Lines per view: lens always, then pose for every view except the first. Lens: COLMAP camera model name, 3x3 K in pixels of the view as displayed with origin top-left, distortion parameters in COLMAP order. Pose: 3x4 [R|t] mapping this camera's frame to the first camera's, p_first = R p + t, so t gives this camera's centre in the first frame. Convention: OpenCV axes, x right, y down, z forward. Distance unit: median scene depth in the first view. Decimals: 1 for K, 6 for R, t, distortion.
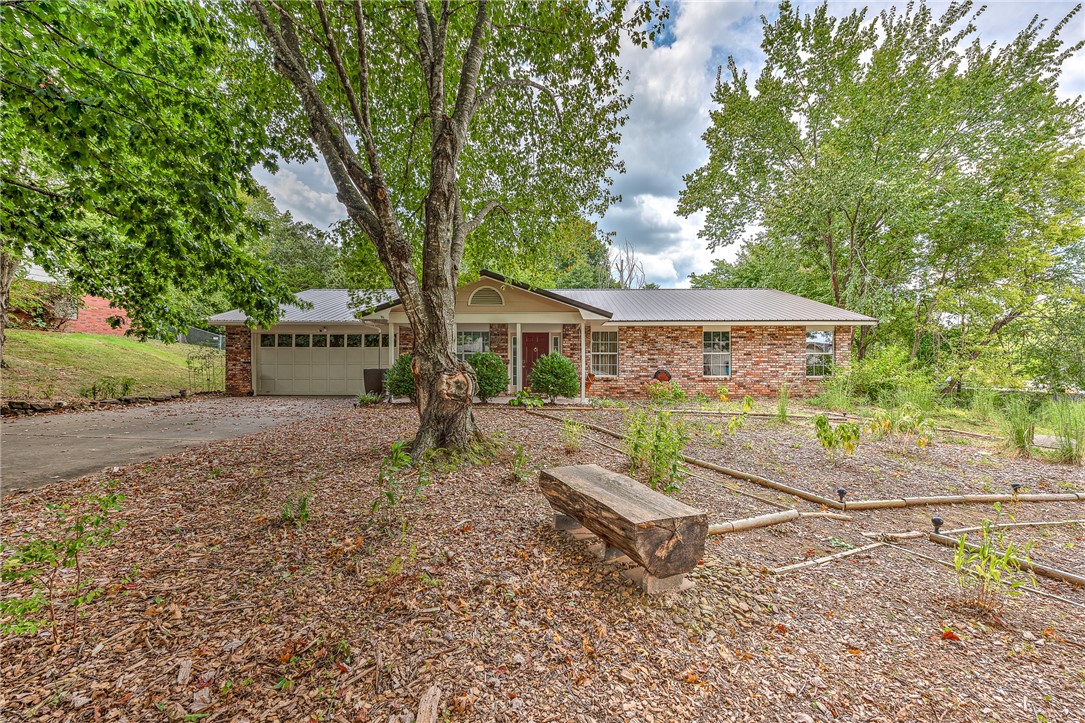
lens RADIAL K [[423.9, 0, 541.5], [0, 423.9, 362.6], [0, 0, 1]] dist [0.011972, -0.003496]
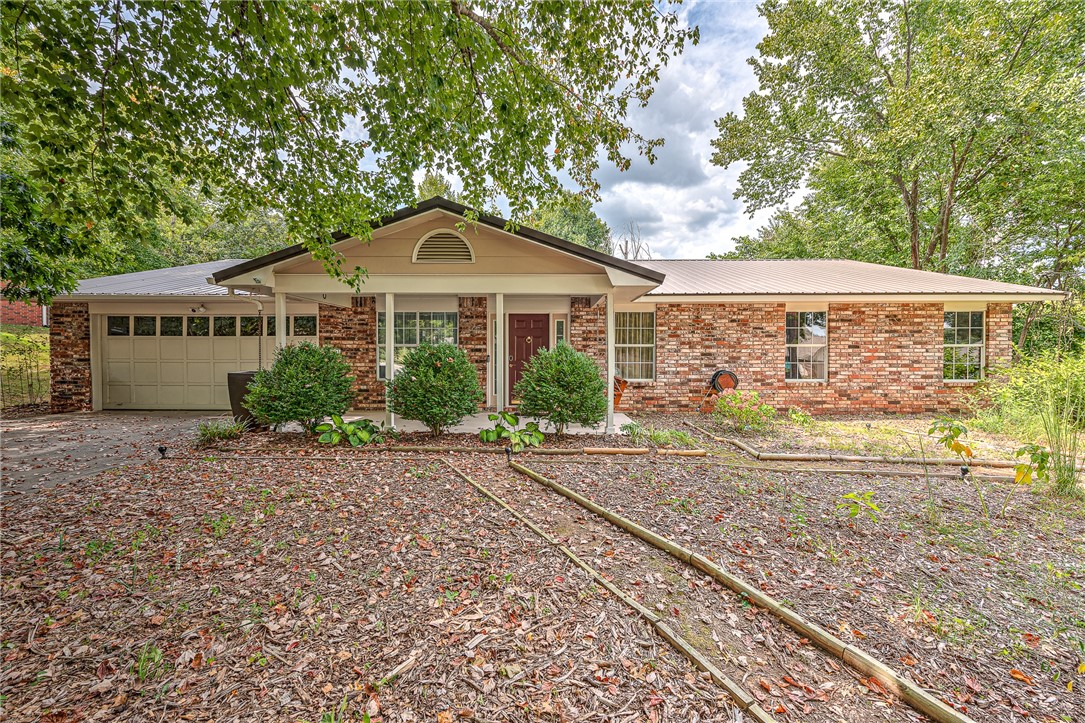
lens RADIAL K [[423.9, 0, 541.5], [0, 423.9, 362.6], [0, 0, 1]] dist [0.011972, -0.003496]
pose [[0.999912, -0.001183, 0.013242, -0.003607], [0.000896, 0.999766, 0.021618, -0.009624], [-0.013265, -0.021605, 0.999679, 0.350290]]
